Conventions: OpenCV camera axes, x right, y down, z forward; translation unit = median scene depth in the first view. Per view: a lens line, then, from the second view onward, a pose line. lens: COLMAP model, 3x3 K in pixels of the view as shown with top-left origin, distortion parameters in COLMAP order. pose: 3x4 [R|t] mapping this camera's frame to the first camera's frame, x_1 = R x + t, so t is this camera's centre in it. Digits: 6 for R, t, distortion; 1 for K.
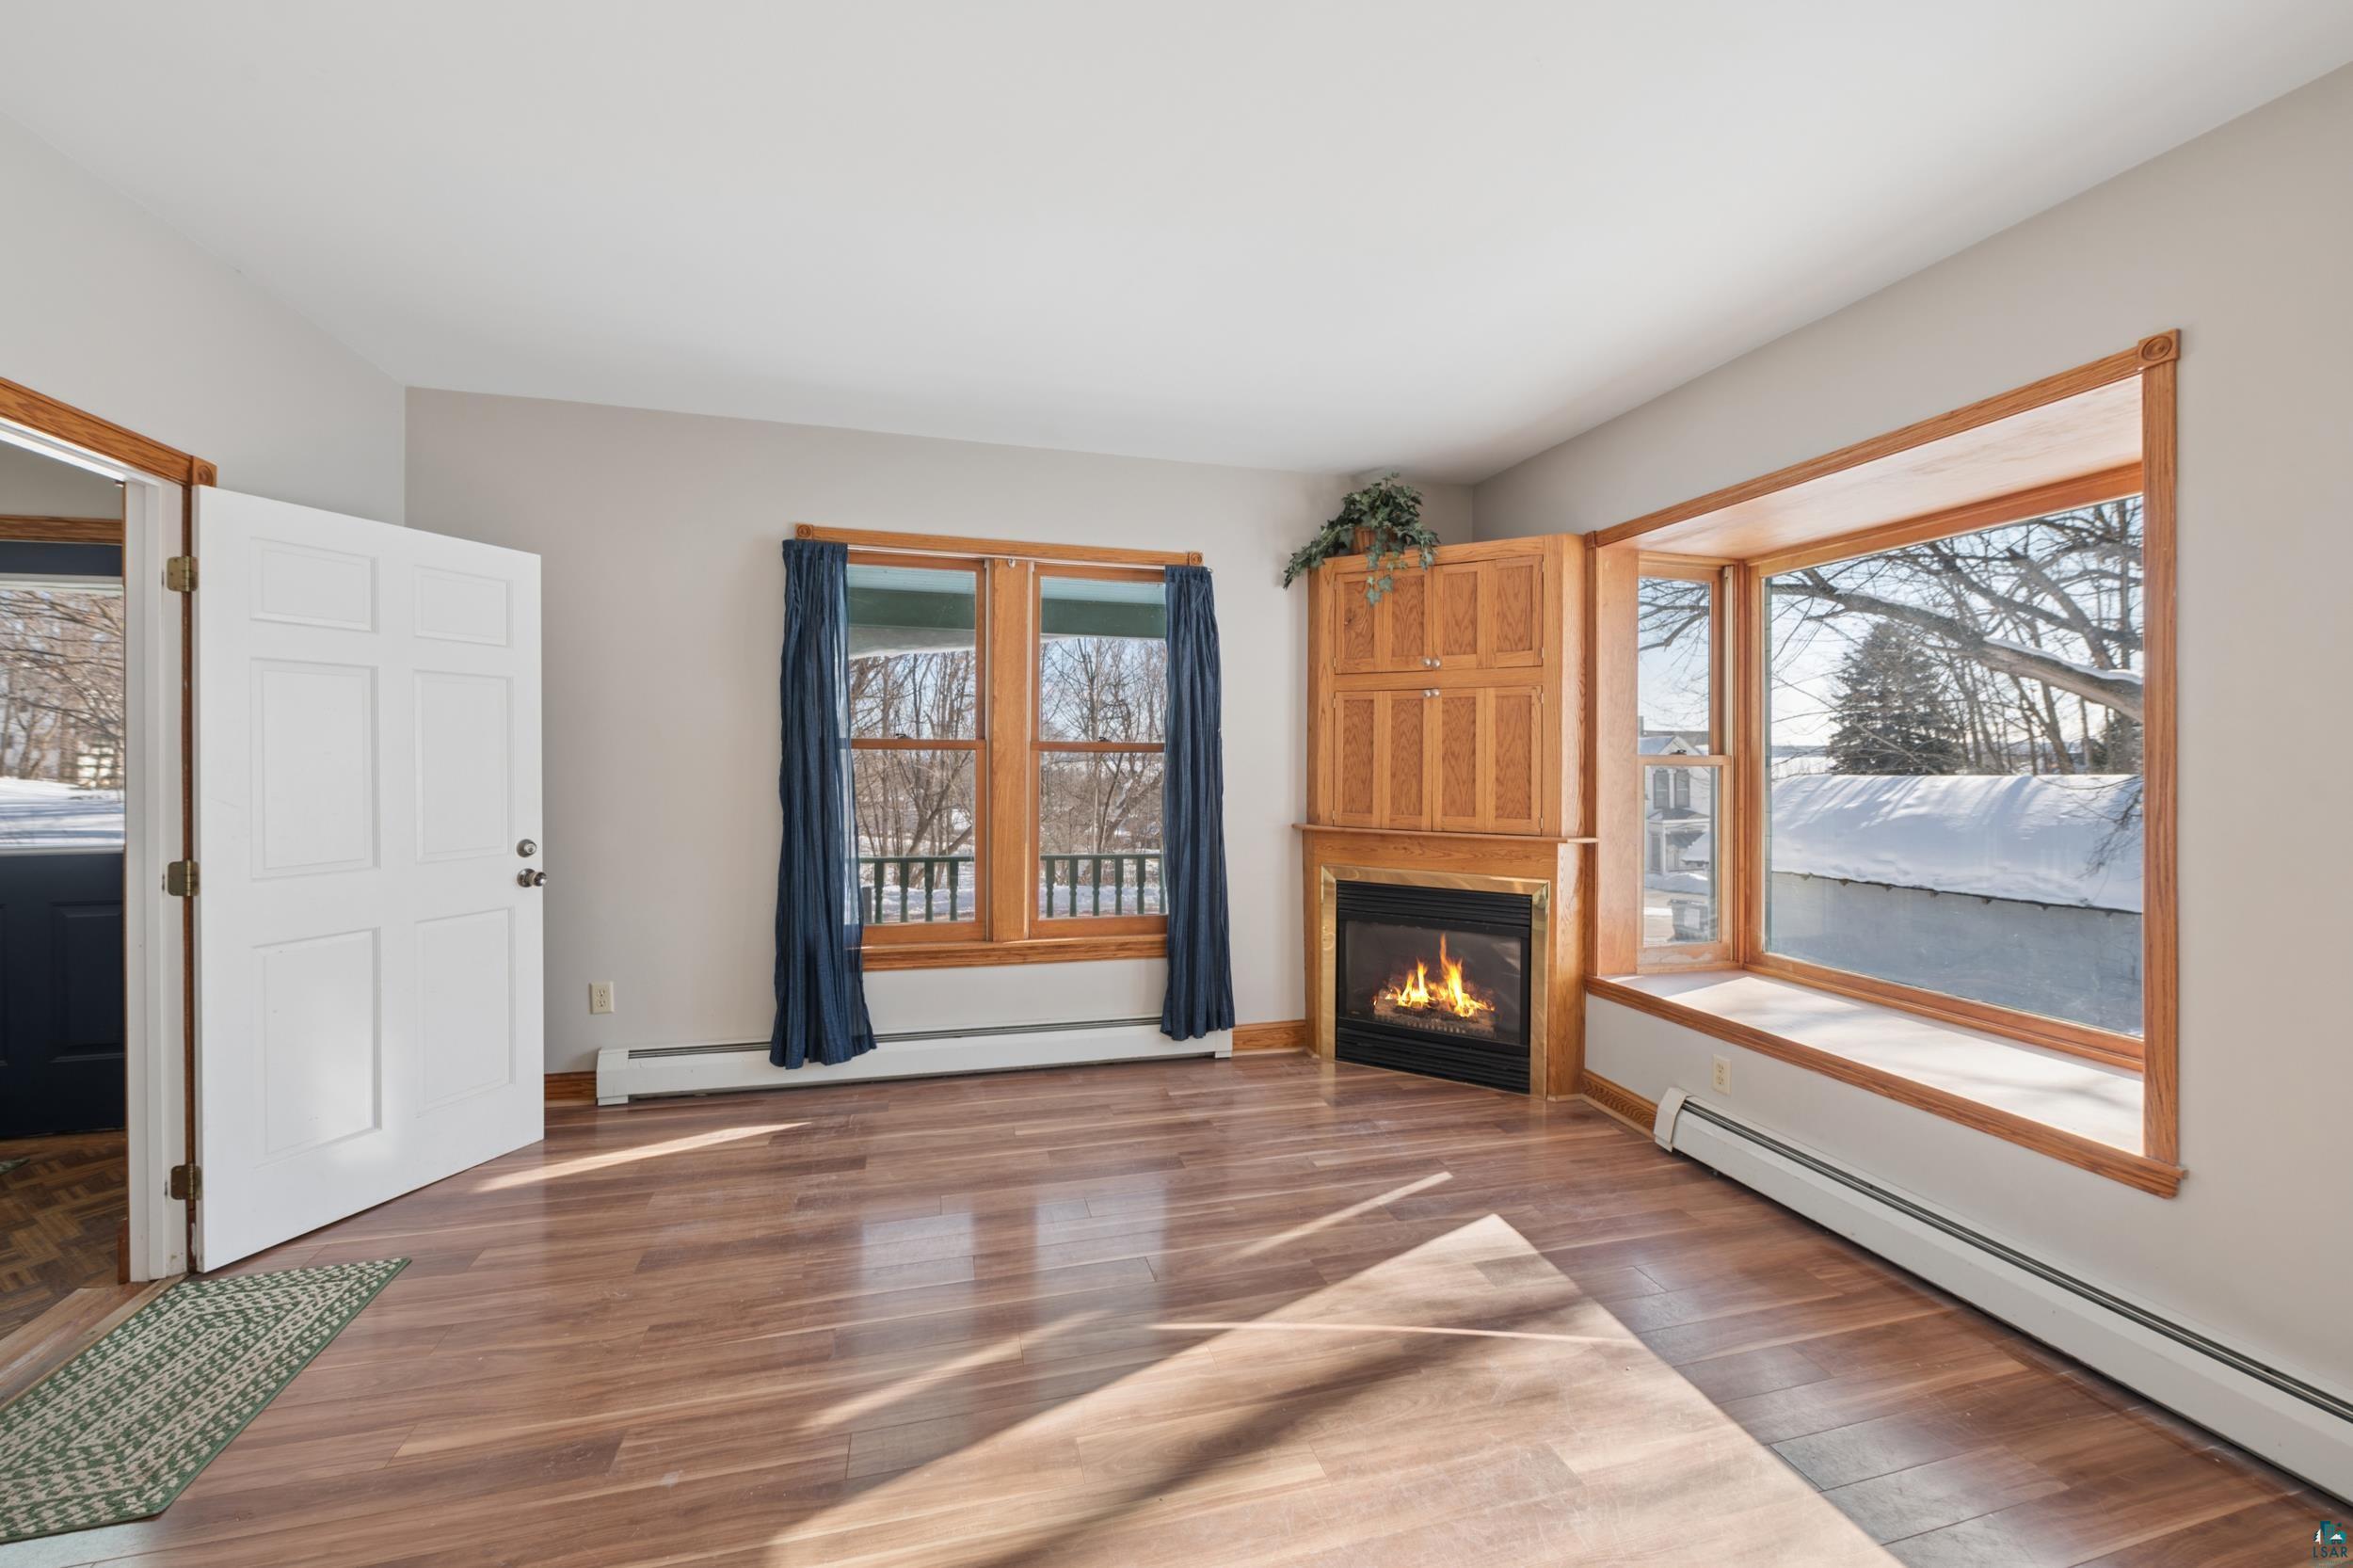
lens RADIAL K [[918.7, 0, 1182.3], [0, 918.7, 762.2], [0, 0, 1]] dist [-0.012065, -0.000206]
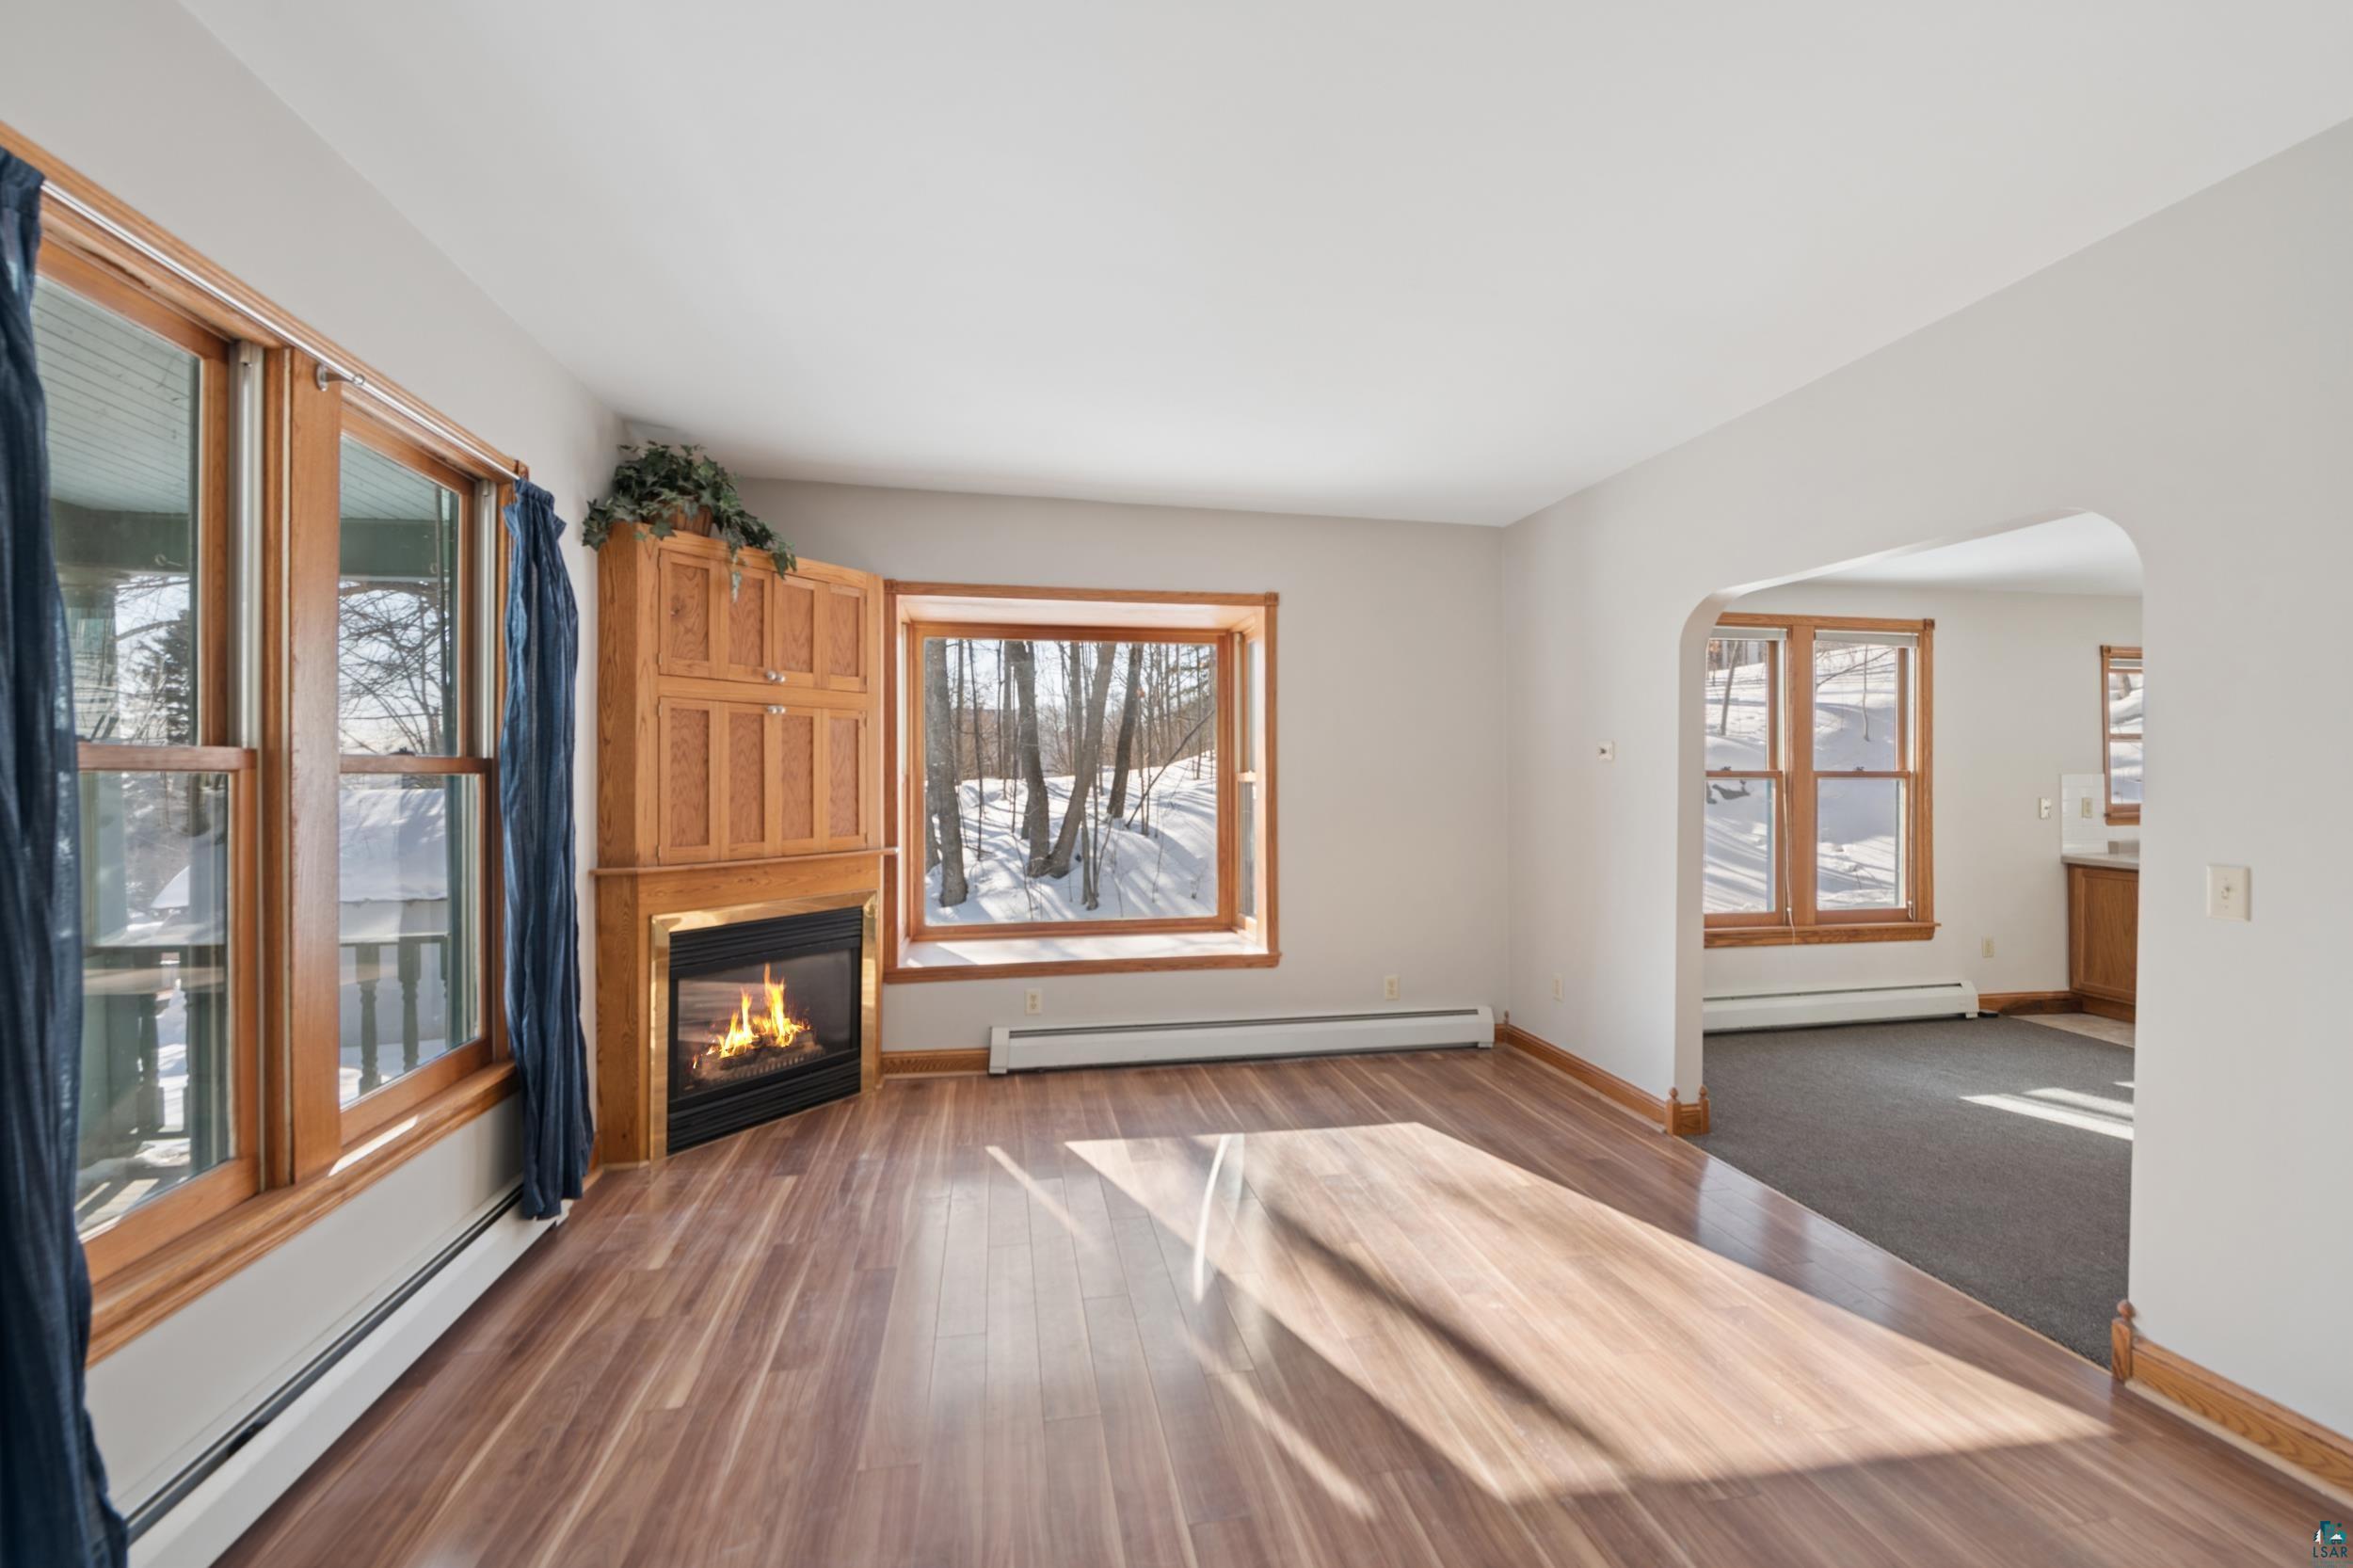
lens RADIAL K [[918.7, 0, 1179.5], [0, 918.7, 780.8], [0, 0, 1]] dist [-0.012065, -0.000206]
pose [[0.084265, -0.012530, 0.996365, -0.639866], [0.004787, 0.999914, 0.012170, -0.012139], [-0.996432, 0.003744, 0.084318, 0.526463]]
